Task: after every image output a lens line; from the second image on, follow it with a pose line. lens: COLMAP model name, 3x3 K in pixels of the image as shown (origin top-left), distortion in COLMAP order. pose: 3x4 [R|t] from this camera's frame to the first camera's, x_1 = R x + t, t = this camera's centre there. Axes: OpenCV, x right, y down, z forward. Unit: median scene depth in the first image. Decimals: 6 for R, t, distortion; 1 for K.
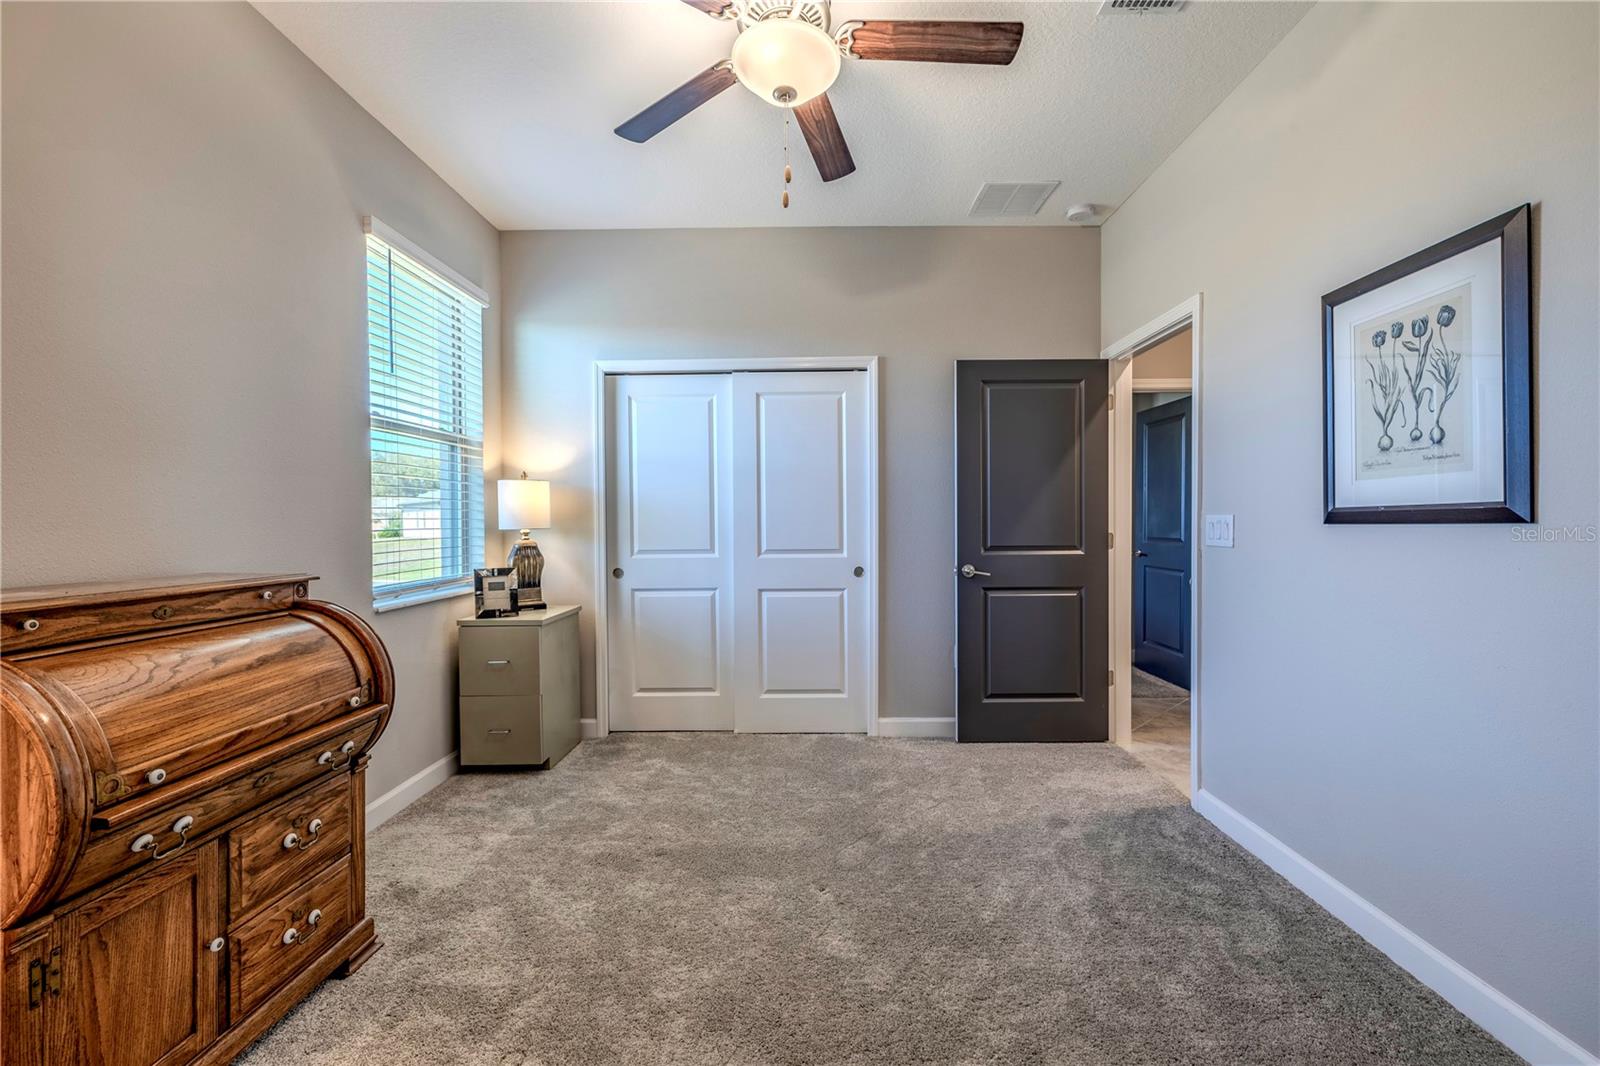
lens RADIAL K [[676.6, 0, 800.0], [0, 676.6, 533.0], [0, 0, 1]] dist [0.000292, 0.000172]
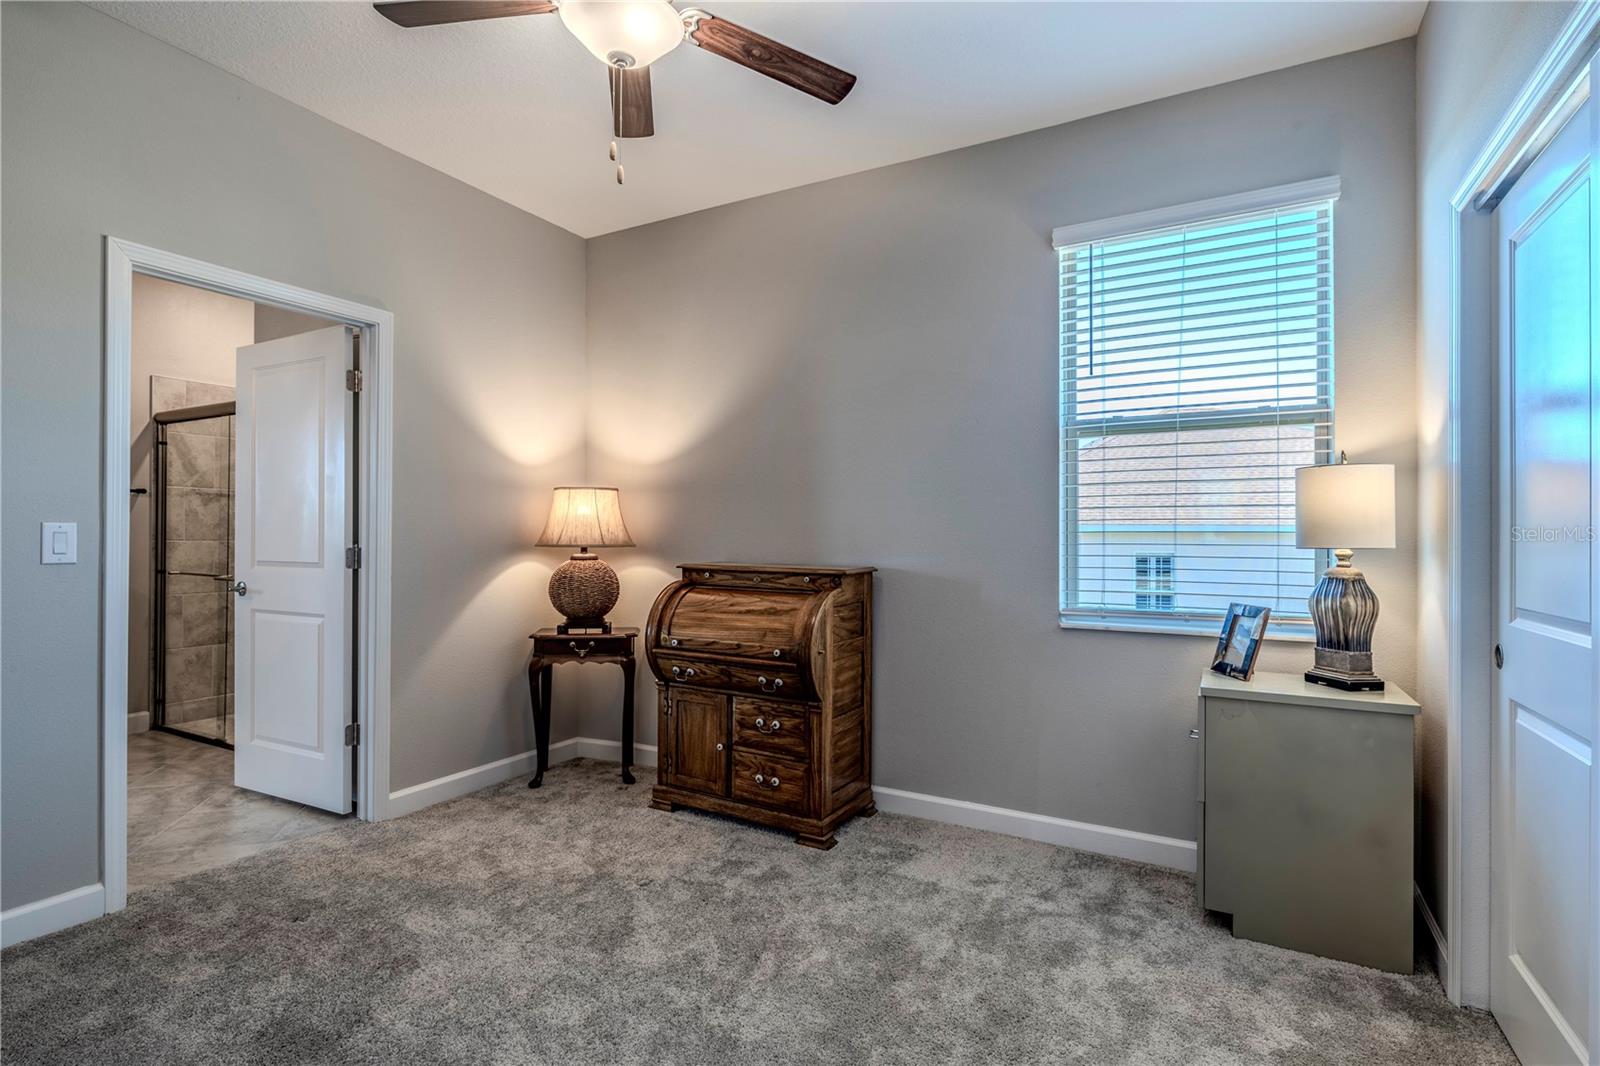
lens RADIAL K [[740.7, 0, 804.8], [0, 740.7, 530.1], [0, 0, 1]] dist [0.001460, 0.000240]
pose [[-0.458288, -0.005040, -0.888789, 0.804083], [-0.016732, 0.999856, 0.002958, -0.031074], [0.888646, 0.016227, -0.458306, 1.857710]]
